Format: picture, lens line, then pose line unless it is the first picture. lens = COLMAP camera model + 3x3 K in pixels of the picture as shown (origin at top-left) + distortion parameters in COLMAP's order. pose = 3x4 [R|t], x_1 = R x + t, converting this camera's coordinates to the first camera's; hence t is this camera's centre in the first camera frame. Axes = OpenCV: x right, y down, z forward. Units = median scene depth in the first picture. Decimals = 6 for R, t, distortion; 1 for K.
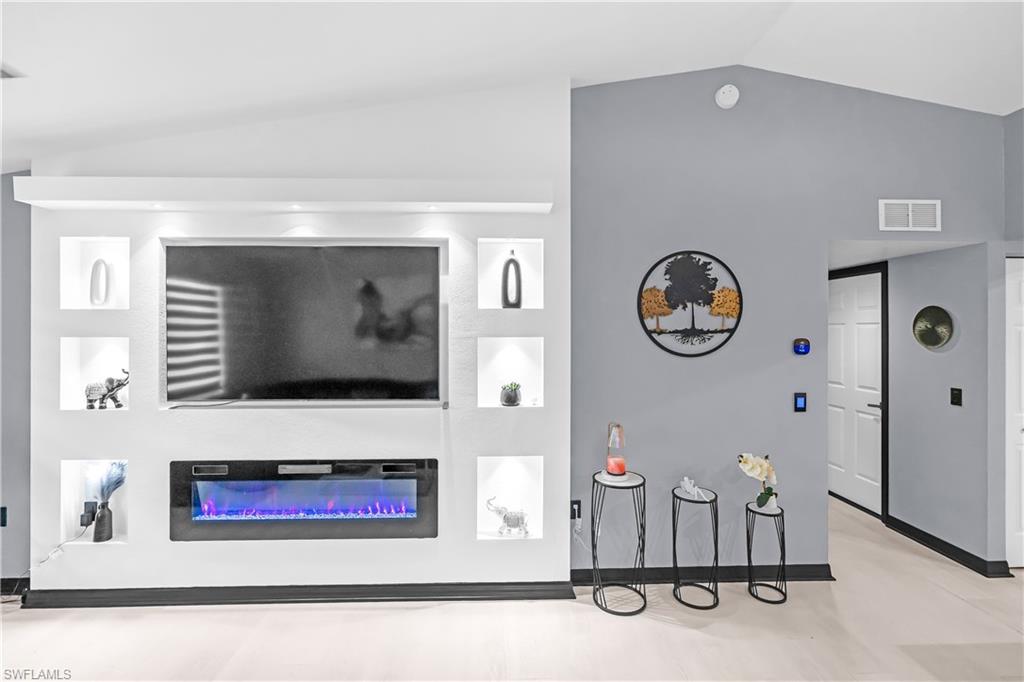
lens RADIAL K [[458.2, 0, 507.3], [0, 458.2, 328.4], [0, 0, 1]] dist [-0.001878, 0.000182]
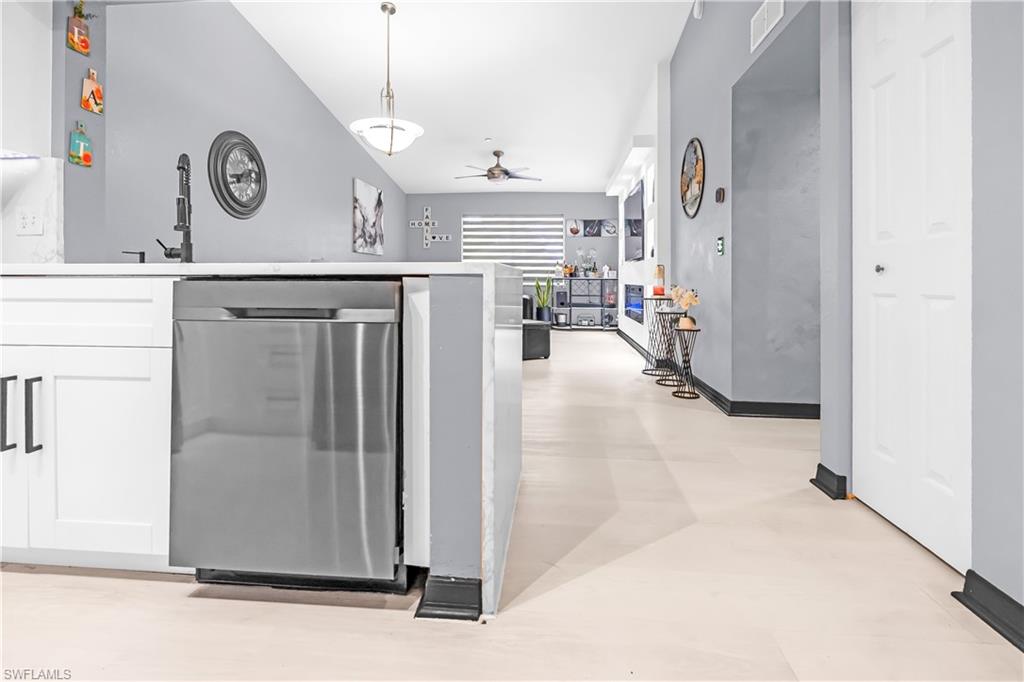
lens RADIAL K [[480.7, 0, 525.4], [0, 480.7, 269.4], [0, 0, 1]] dist [0.001985, 0.000784]
pose [[-0.107862, -0.024080, -0.993874, 1.852557], [-0.008519, 0.999692, -0.023296, 0.250354], [0.994129, 0.005954, -0.108034, 0.668446]]
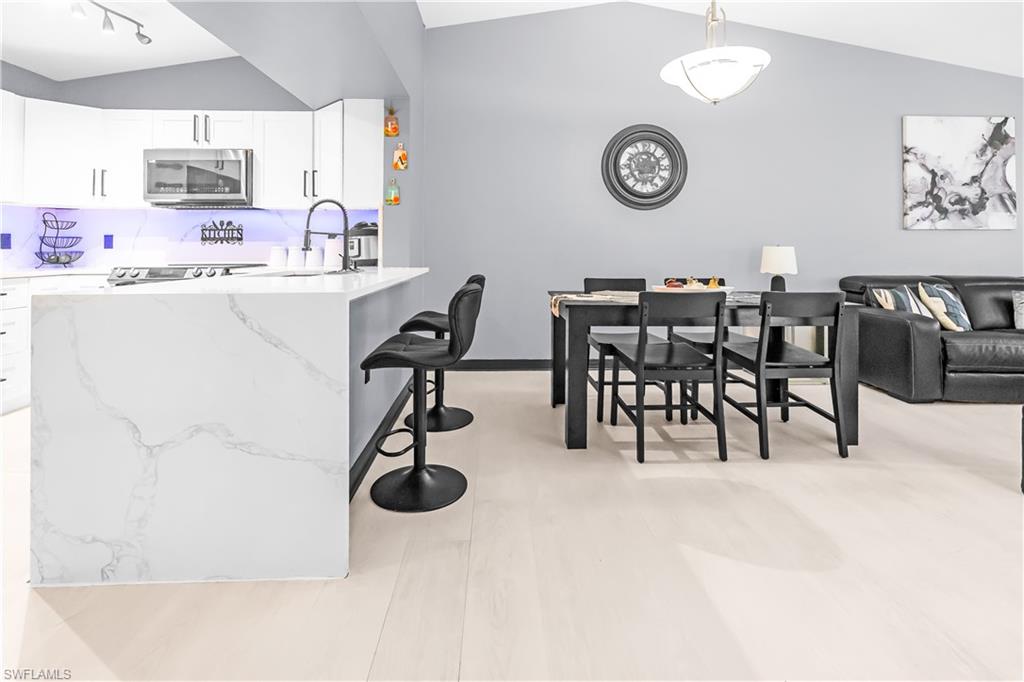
lens RADIAL K [[485.7, 0, 512.8], [0, 485.7, 241.0], [0, 0, 1]] dist [0.000897, -0.000502]
pose [[-0.999971, -0.006908, -0.003061, 0.898978], [-0.006889, 0.999957, -0.006230, 0.175561], [0.003104, -0.006209, -0.999976, 1.127577]]
